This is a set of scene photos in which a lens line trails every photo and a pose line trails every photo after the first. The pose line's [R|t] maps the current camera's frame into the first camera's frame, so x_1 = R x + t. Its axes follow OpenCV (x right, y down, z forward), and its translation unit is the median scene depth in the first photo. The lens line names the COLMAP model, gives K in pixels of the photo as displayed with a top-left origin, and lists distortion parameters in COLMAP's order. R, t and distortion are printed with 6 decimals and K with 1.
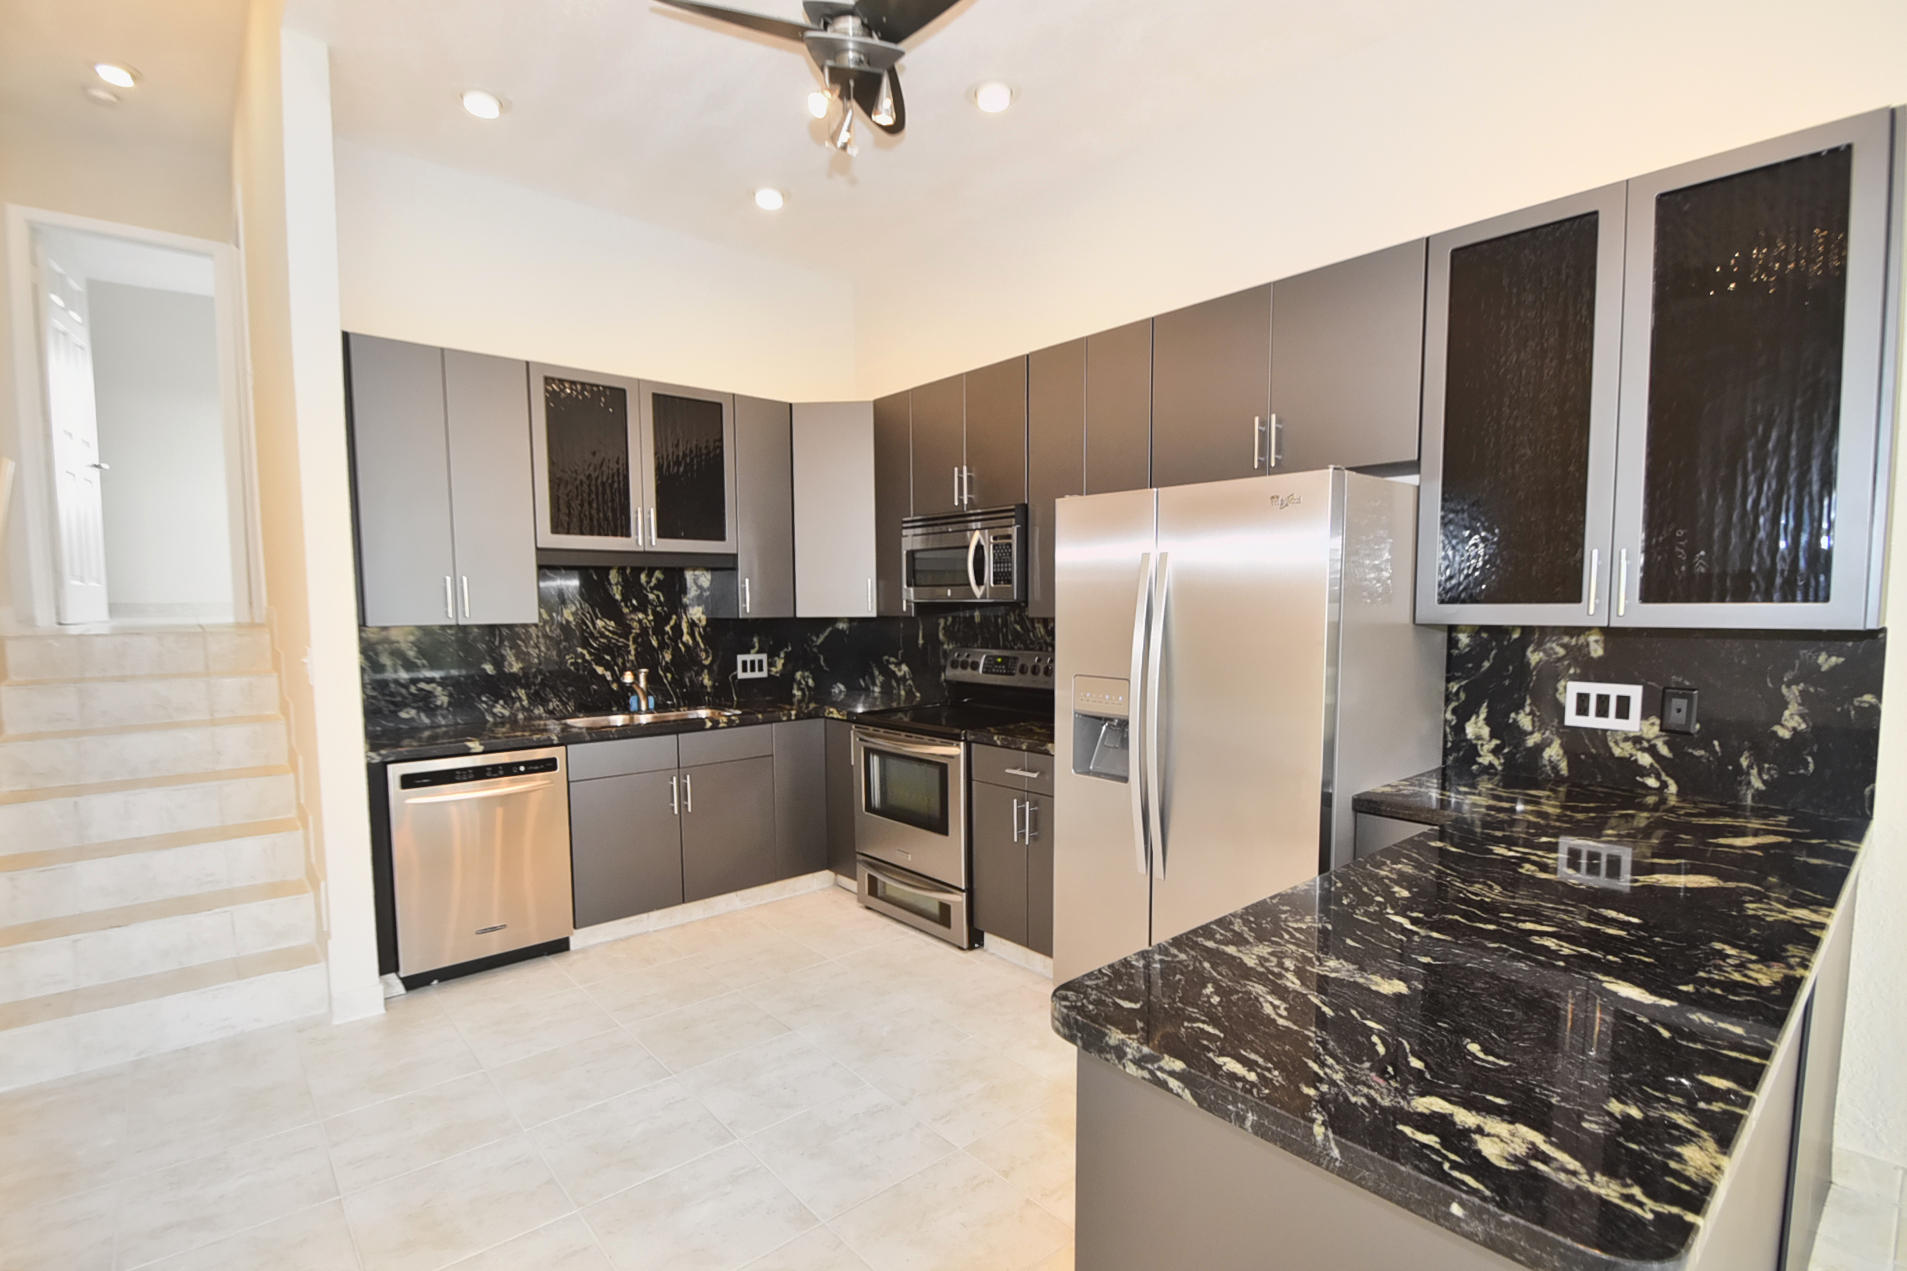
lens RADIAL K [[873.3, 0, 957.1], [0, 873.3, 674.3], [0, 0, 1]] dist [0.000020, -0.009915]
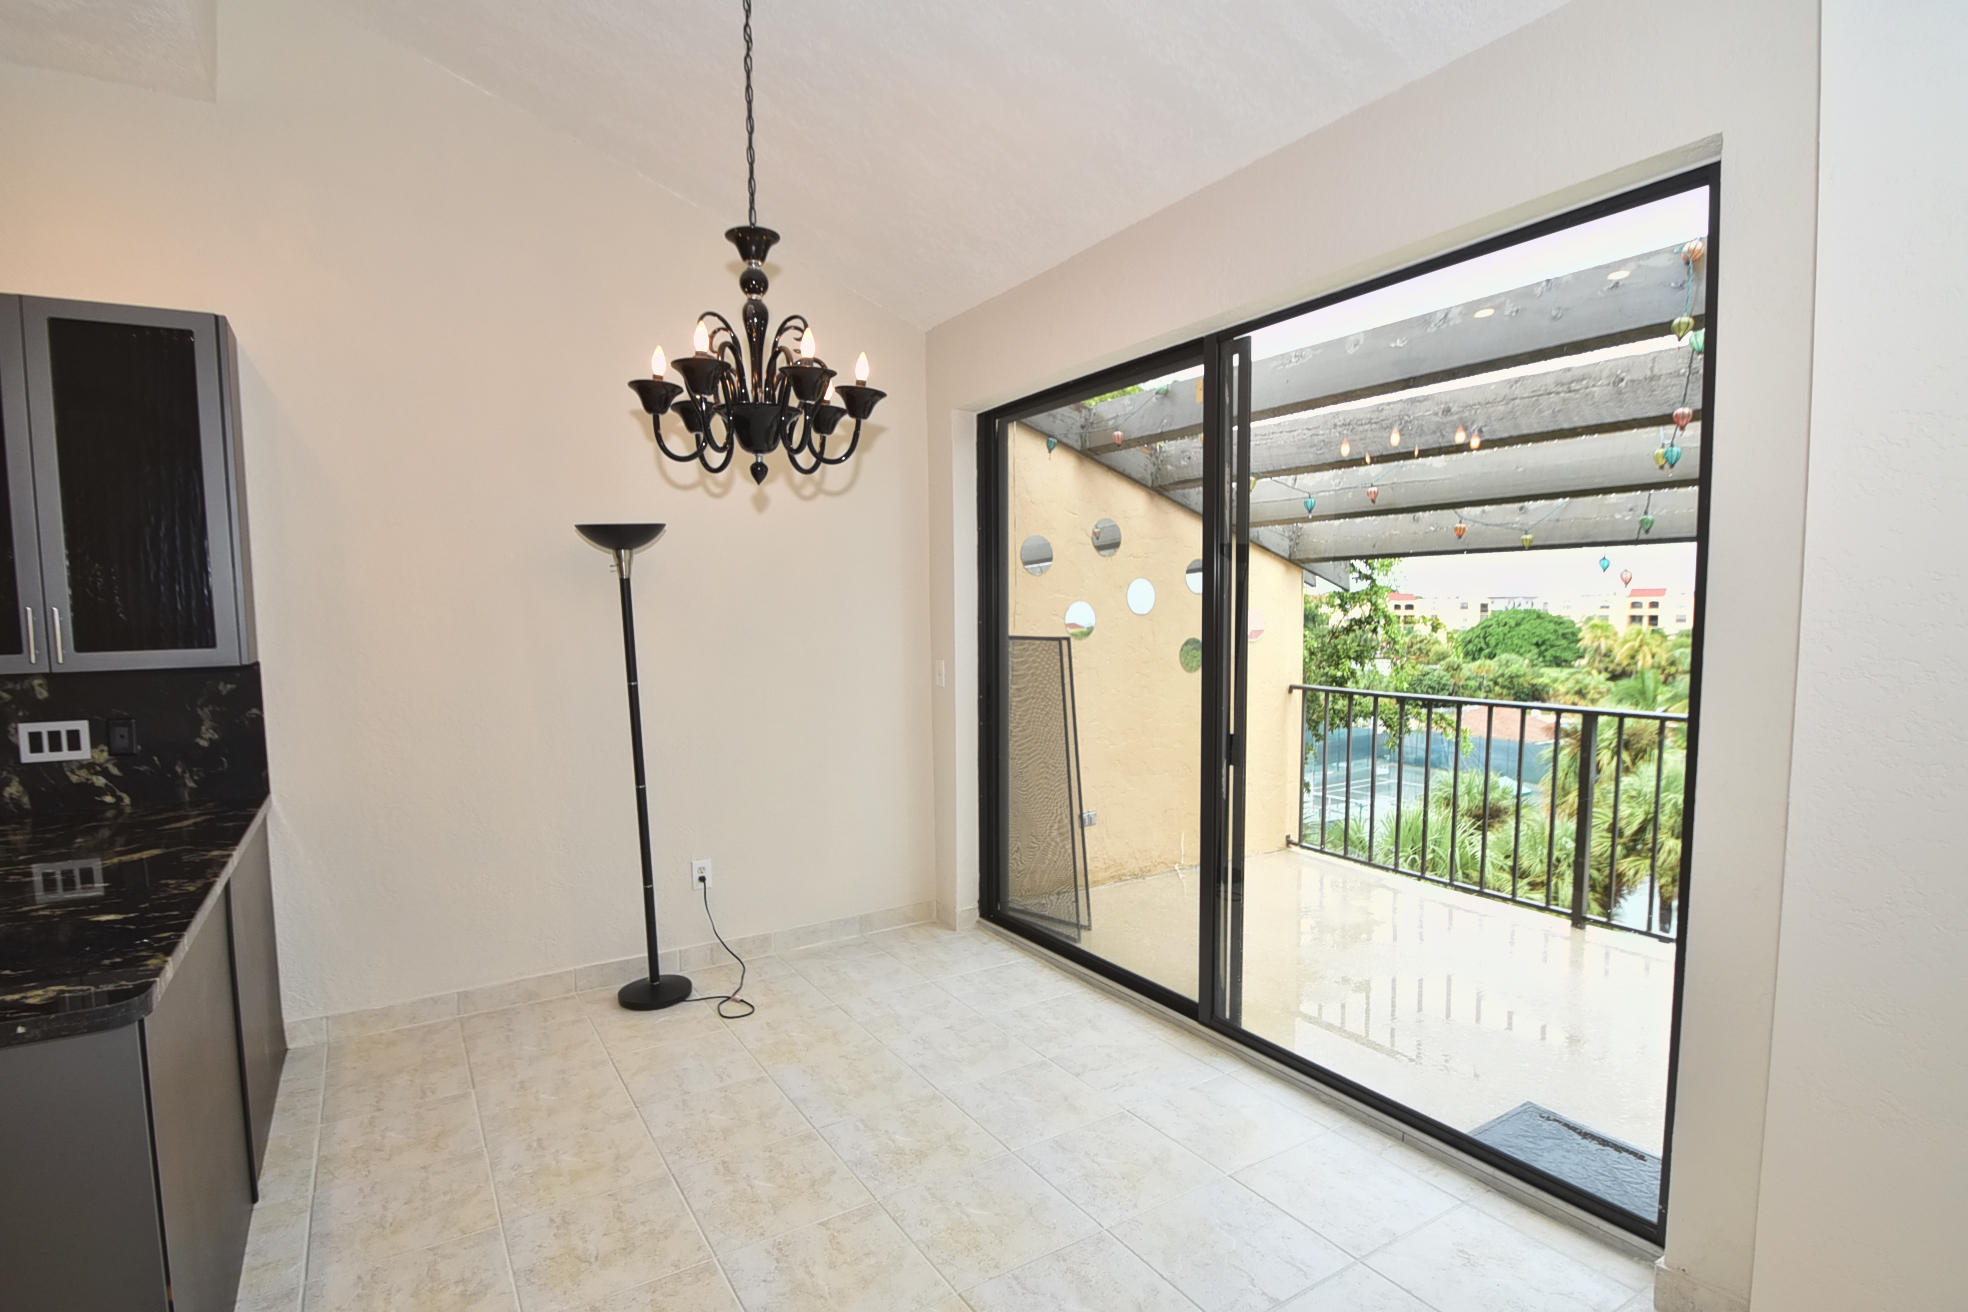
lens RADIAL K [[967.5, 0, 992.6], [0, 967.5, 695.8], [0, 0, 1]] dist [-0.009713, -0.008247]
pose [[0.166268, -0.084066, 0.982491, -0.239728], [0.088482, 0.993612, 0.070043, -0.001436], [-0.982103, 0.075287, 0.172645, -0.373653]]
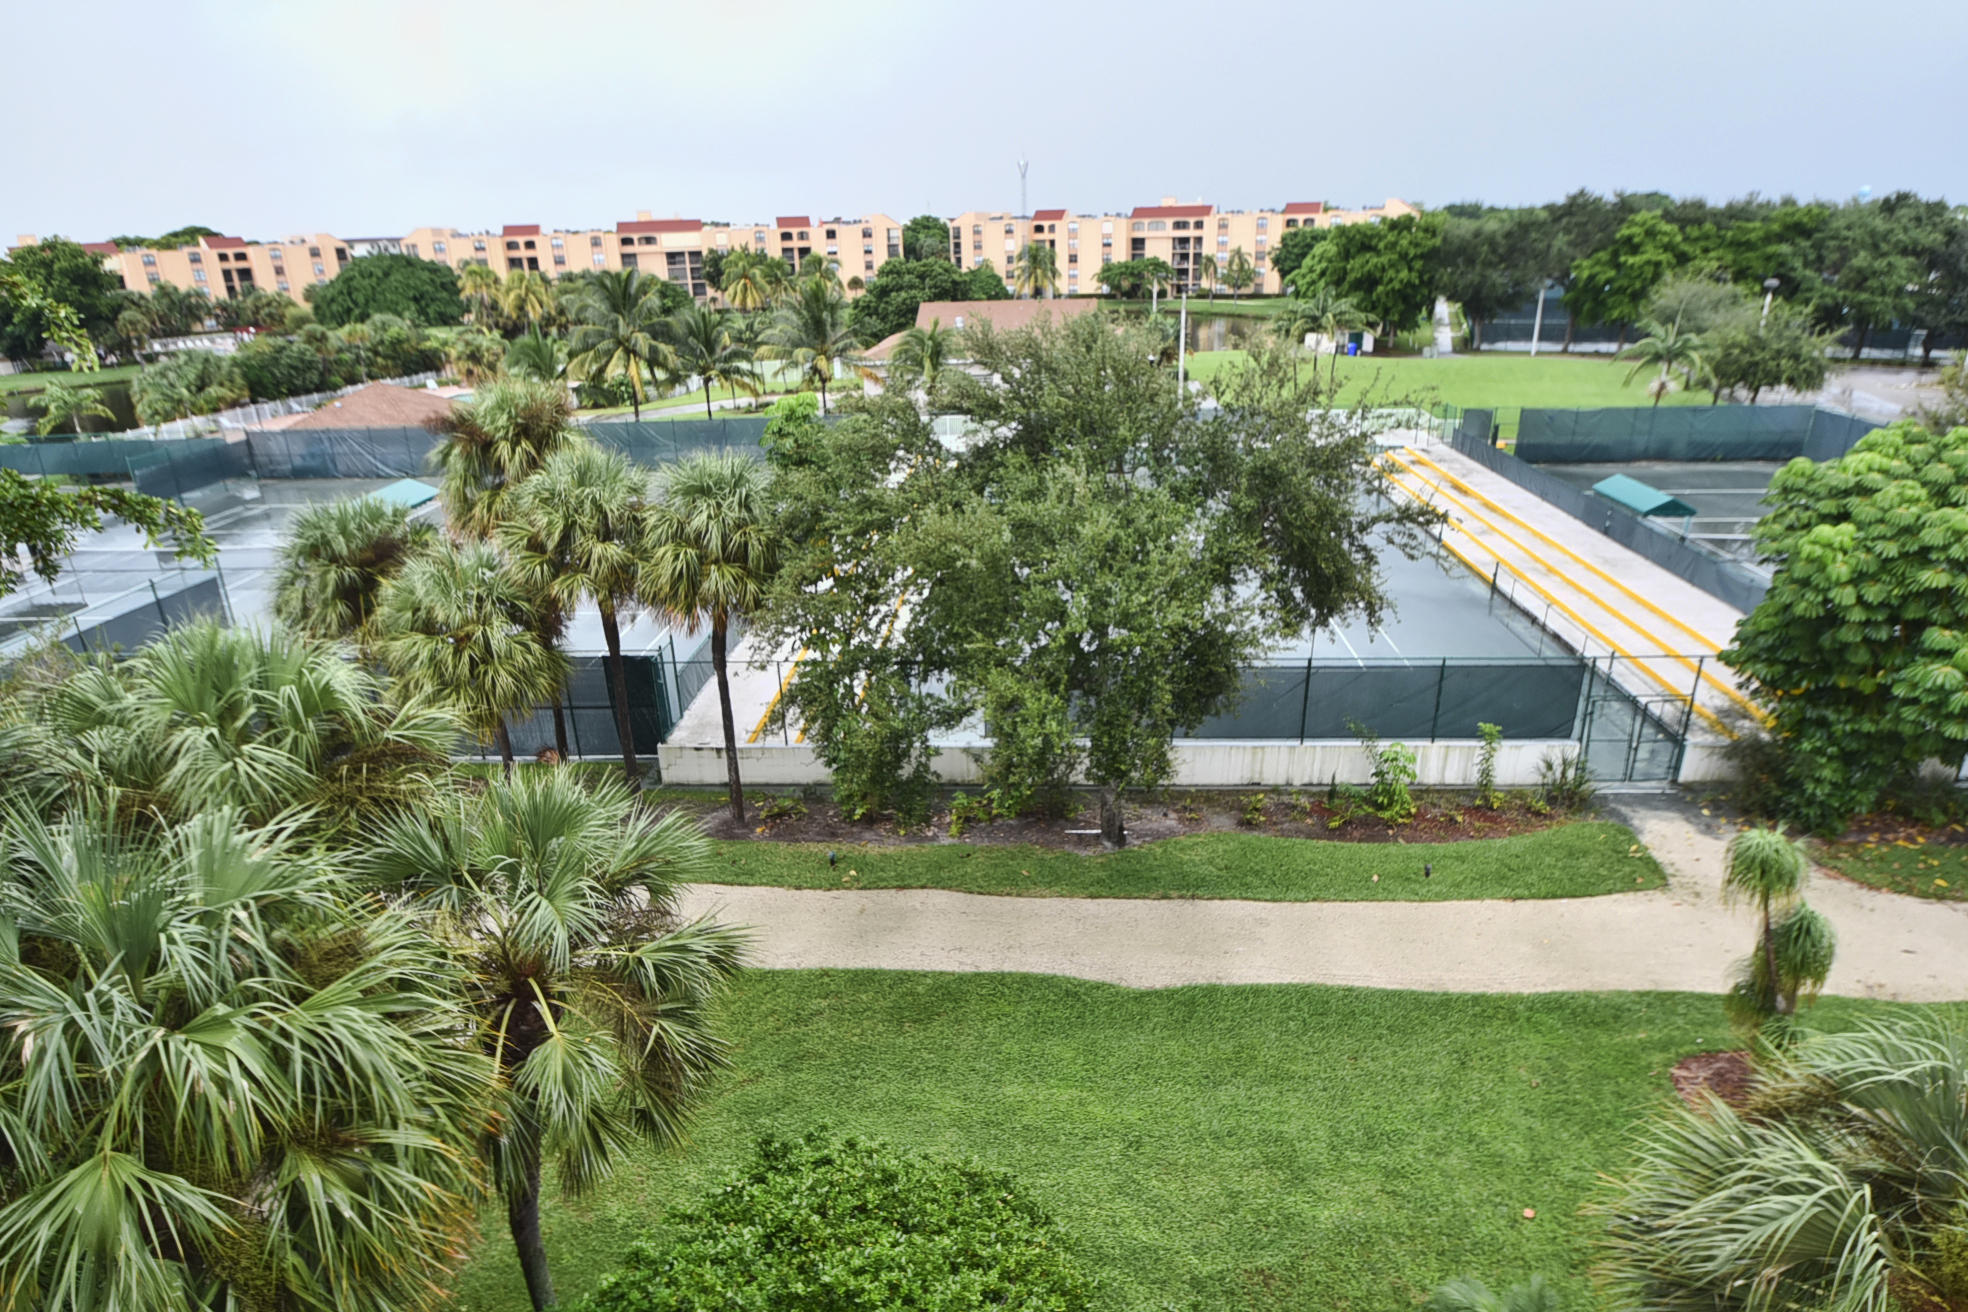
lens RADIAL K [[1131.5, 0, 991.3], [0, 1131.5, 701.3], [0, 0, 1]] dist [-0.023776, -0.003402]
pose [[-0.714715, -0.248971, 0.653602, 1.427872], [0.084764, 0.896776, 0.434290, 0.112506], [-0.694260, 0.365795, -0.619836, -1.245571]]
